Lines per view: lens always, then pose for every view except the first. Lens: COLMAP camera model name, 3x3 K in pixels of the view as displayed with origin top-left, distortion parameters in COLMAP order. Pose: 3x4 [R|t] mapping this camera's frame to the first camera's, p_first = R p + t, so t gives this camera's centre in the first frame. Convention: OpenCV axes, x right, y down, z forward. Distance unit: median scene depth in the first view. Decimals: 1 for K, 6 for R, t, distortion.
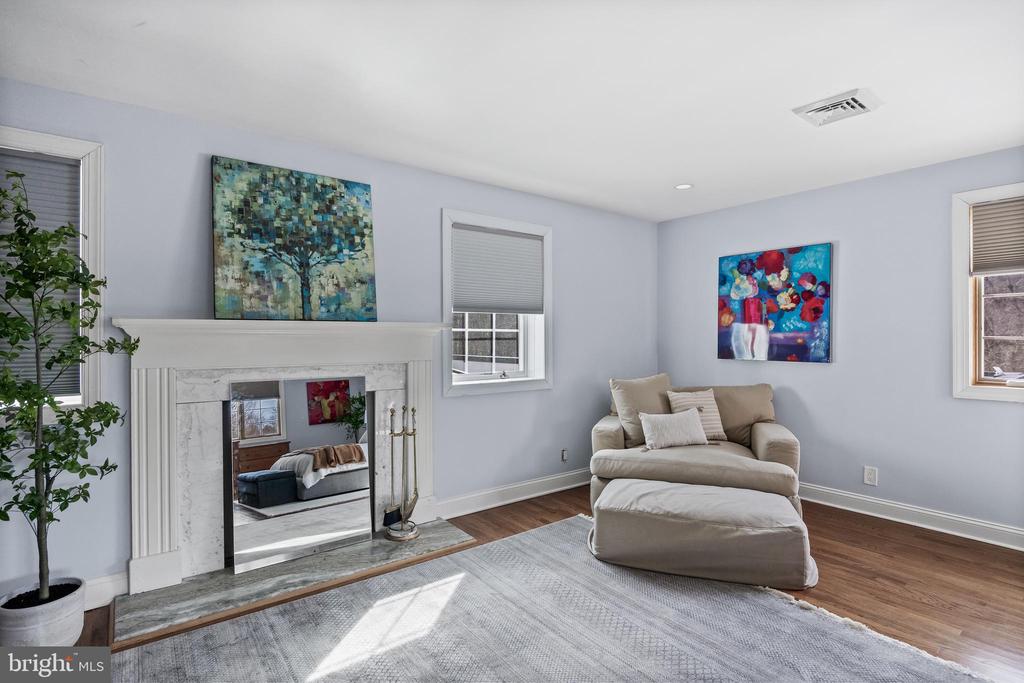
lens RADIAL K [[514.4, 0, 512.1], [0, 514.4, 340.2], [0, 0, 1]] dist [0.000259, -0.000159]
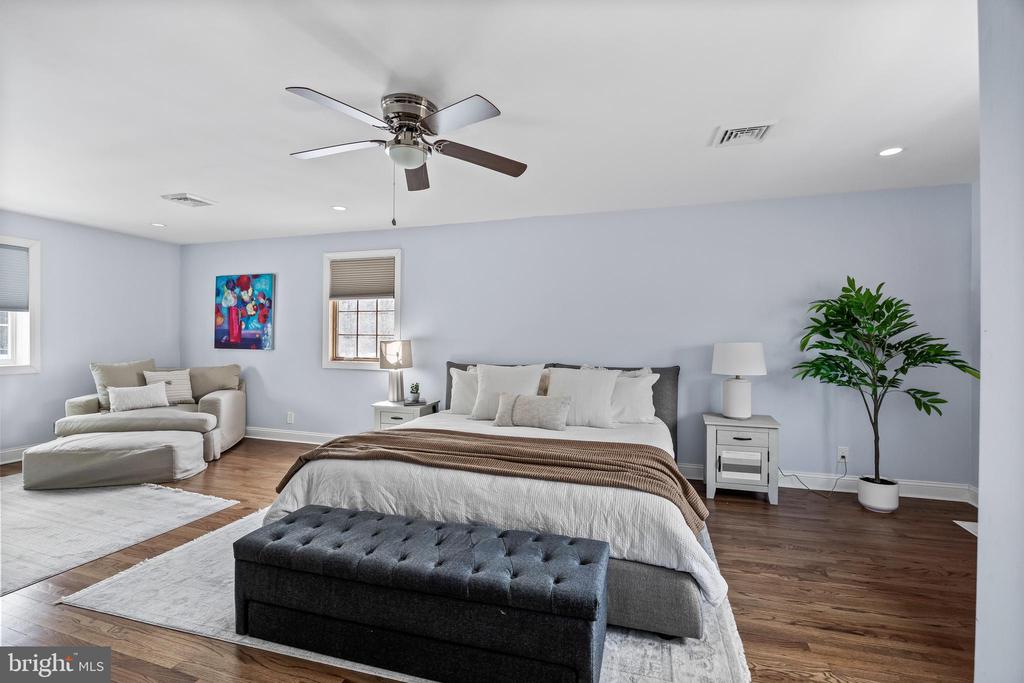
lens RADIAL K [[465.8, 0, 509.1], [0, 465.8, 343.5], [0, 0, 1]] dist [-0.002638, -0.000216]
pose [[0.832207, 0.001180, 0.554464, 0.415957], [-0.006175, 0.999955, 0.007140, 0.009549], [-0.554431, -0.009366, 0.832177, -0.572748]]
